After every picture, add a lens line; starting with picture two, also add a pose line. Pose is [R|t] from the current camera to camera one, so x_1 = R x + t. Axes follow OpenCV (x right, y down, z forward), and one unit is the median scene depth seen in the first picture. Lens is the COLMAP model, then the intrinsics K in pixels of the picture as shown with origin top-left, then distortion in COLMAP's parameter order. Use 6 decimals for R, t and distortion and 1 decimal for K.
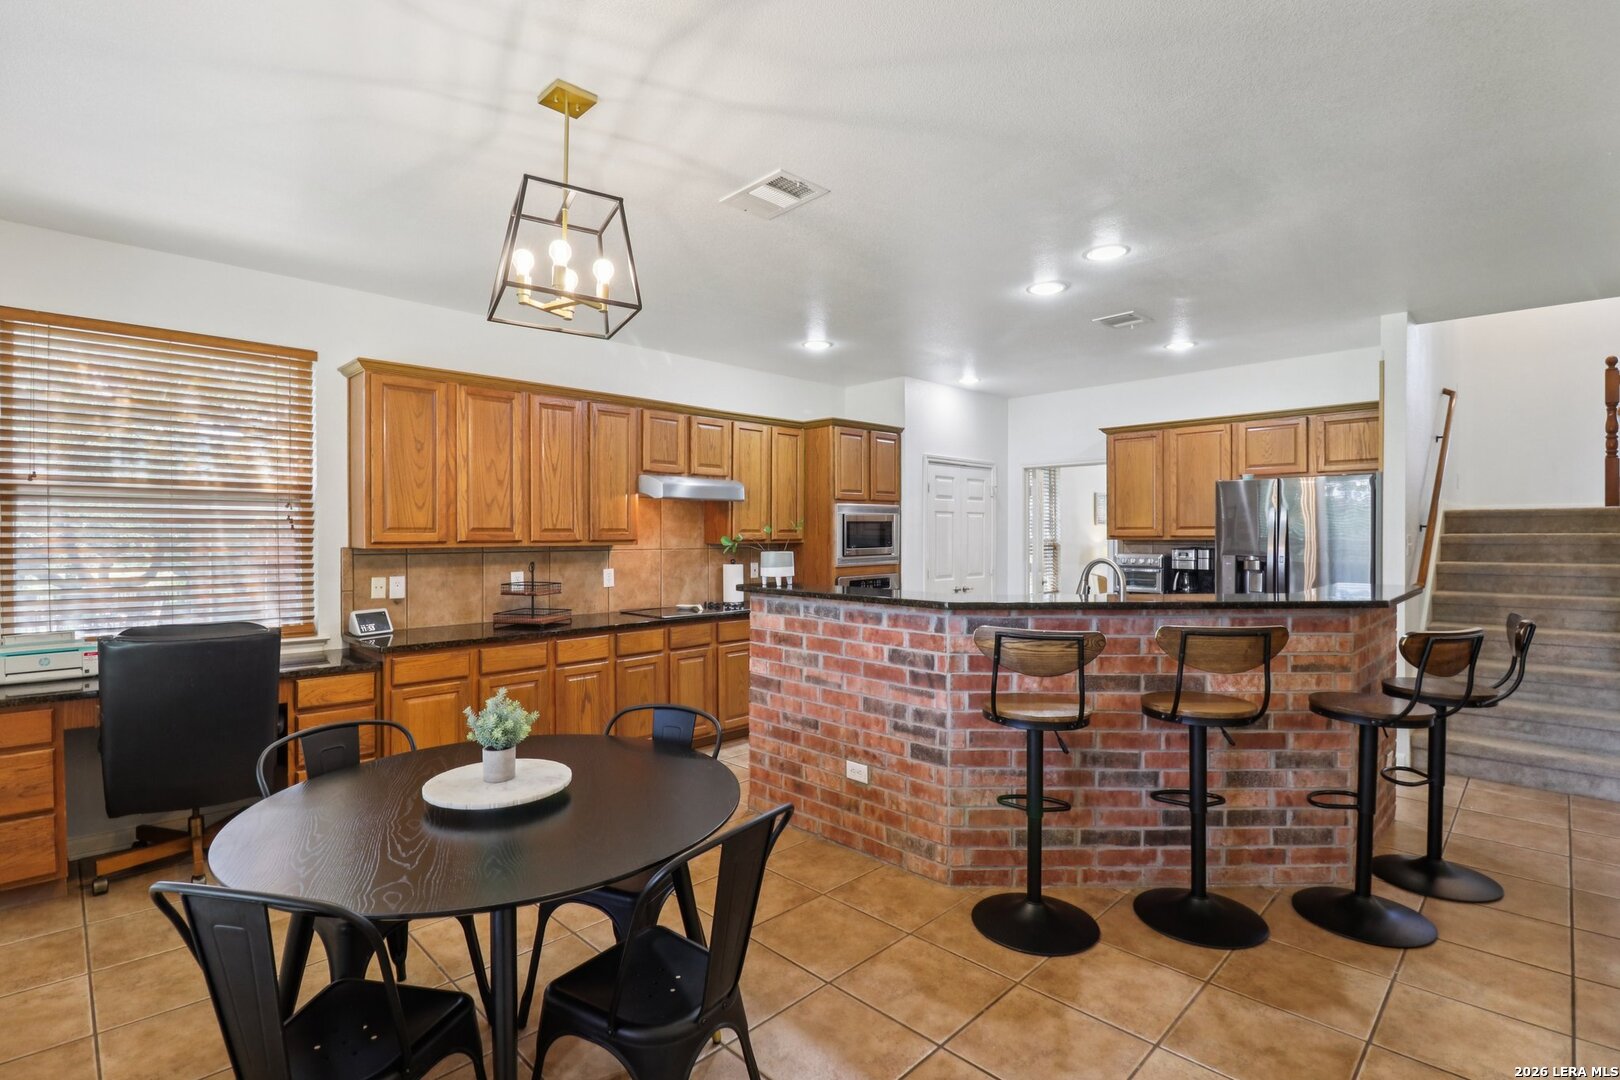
lens RADIAL K [[745.1, 0, 810.0], [0, 745.1, 540.0], [0, 0, 1]] dist [-0.000312, -0.000580]
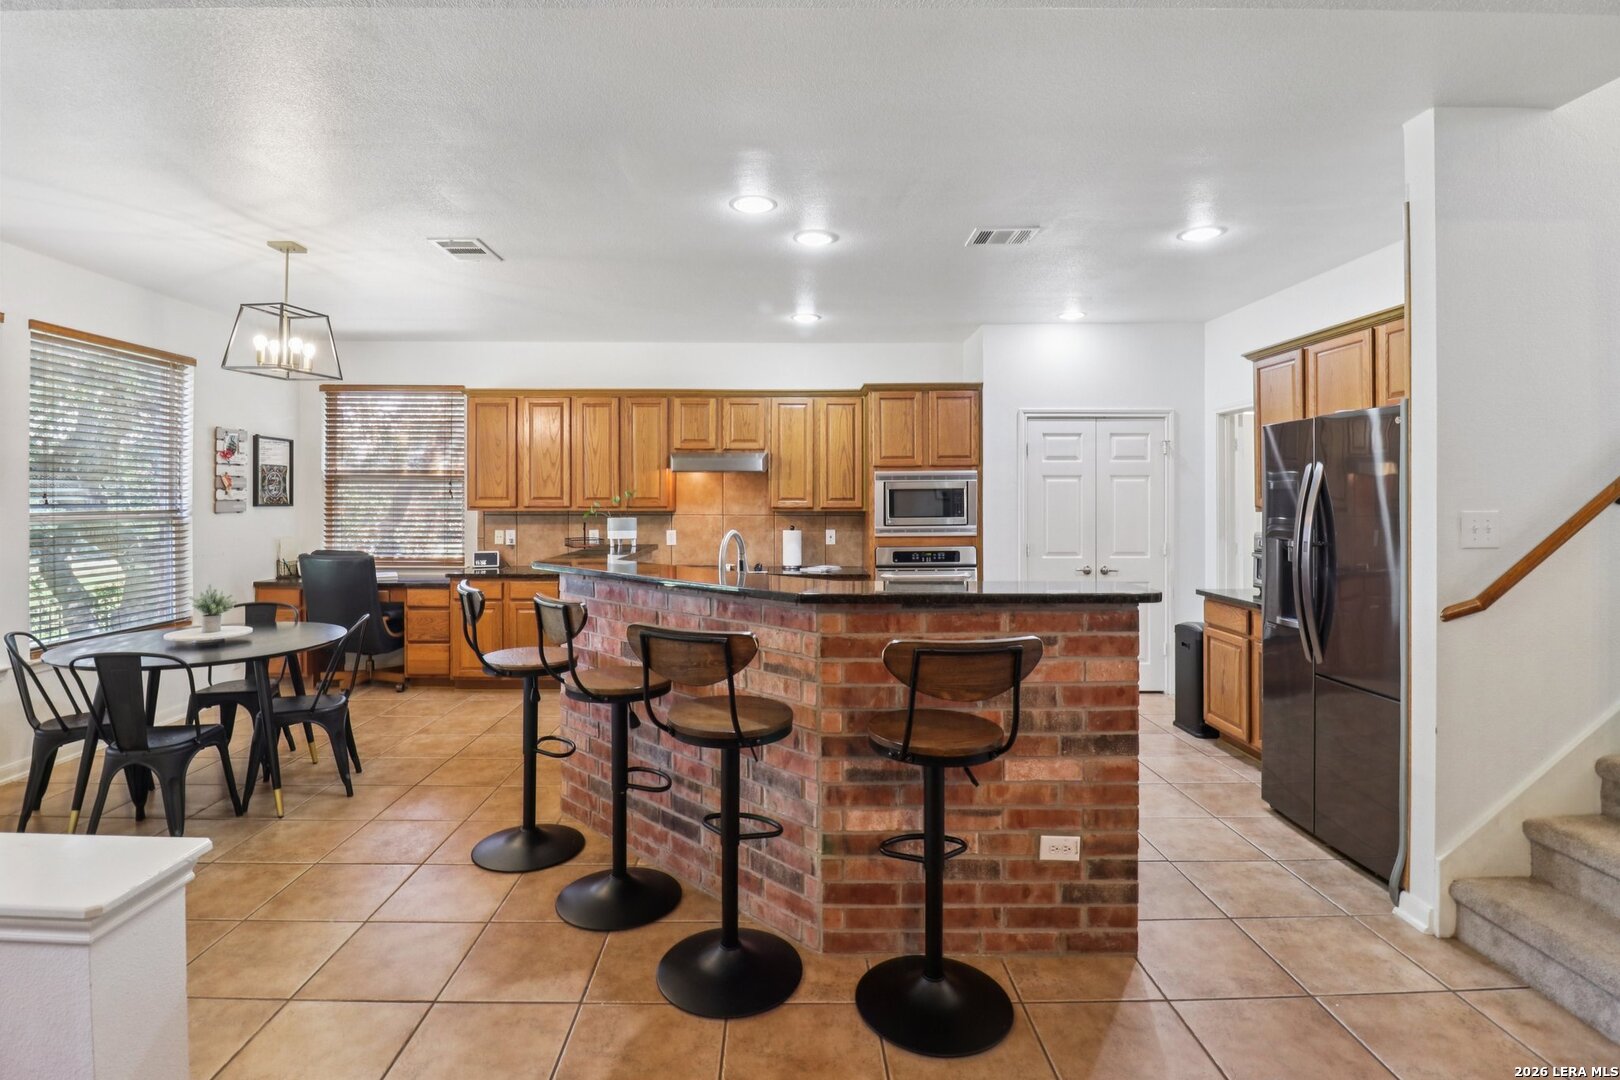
lens RADIAL K [[772.3, 0, 808.6], [0, 772.3, 499.9], [0, 0, 1]] dist [-0.000297, -0.000361]
pose [[0.725646, 0.002795, -0.688062, 0.774487], [-0.007441, 0.999965, -0.003786, -0.008063], [0.688028, 0.007867, 0.725642, 0.240711]]
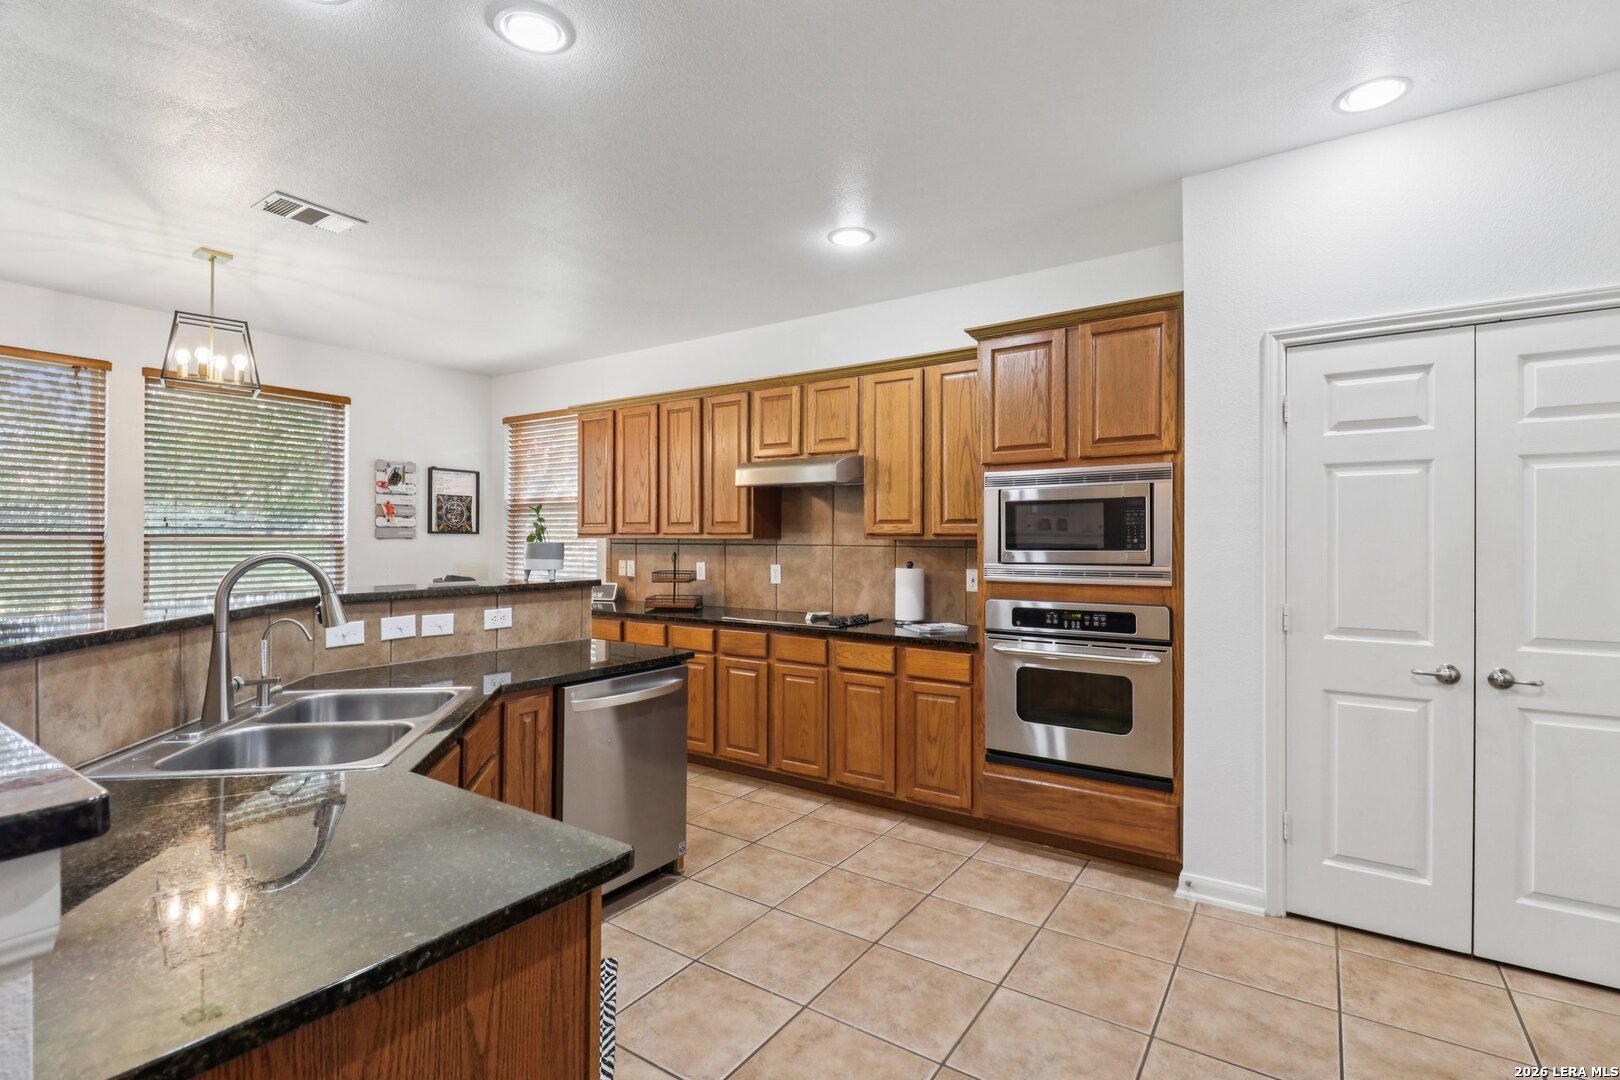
lens RADIAL K [[745.1, 0, 810.0], [0, 745.1, 540.0], [0, 0, 1]] dist [-0.000312, -0.000580]
pose [[0.196890, 0.003919, -0.980418, 0.677713], [-0.010683, 0.999941, 0.001851, 0.005237], [0.980367, 0.010110, 0.196920, 0.869144]]
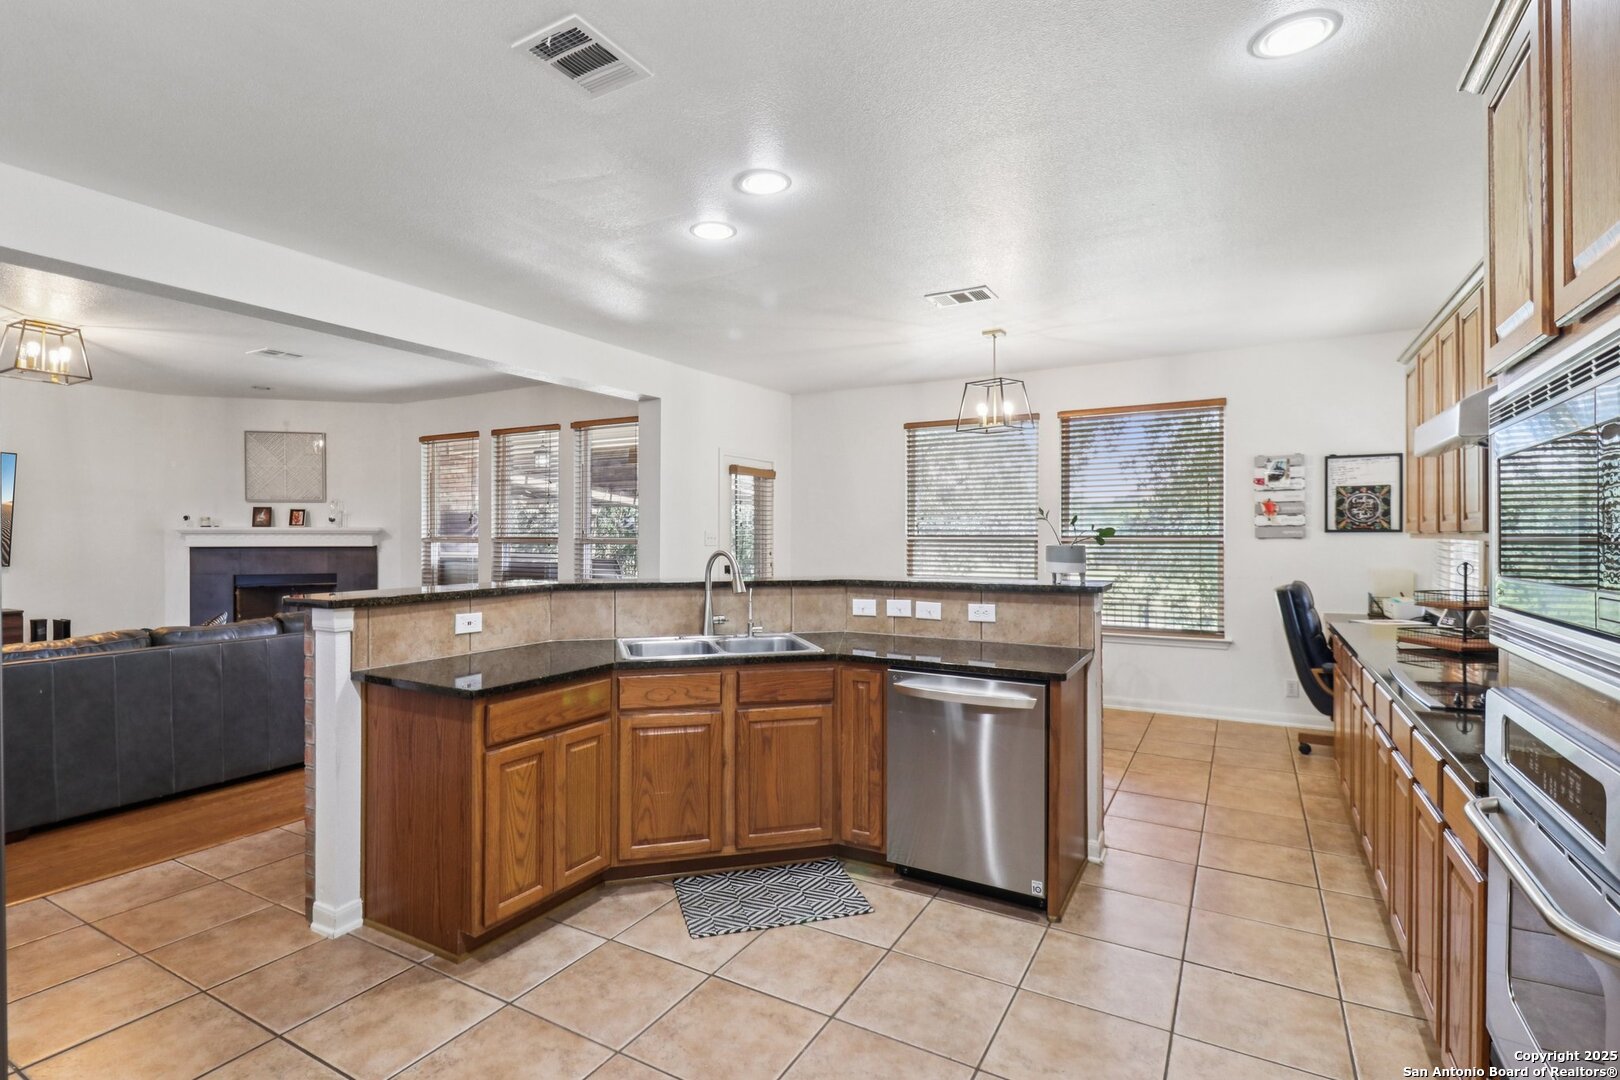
lens RADIAL K [[790.1, 0, 780.9], [0, 790.1, 537.6], [0, 0, 1]] dist [0.000299, 0.000113]
pose [[-0.966942, 0.005657, -0.254935, 0.401719], [0.002735, 0.999926, 0.011815, -0.004288], [0.254983, 0.010728, -0.966886, 1.374983]]
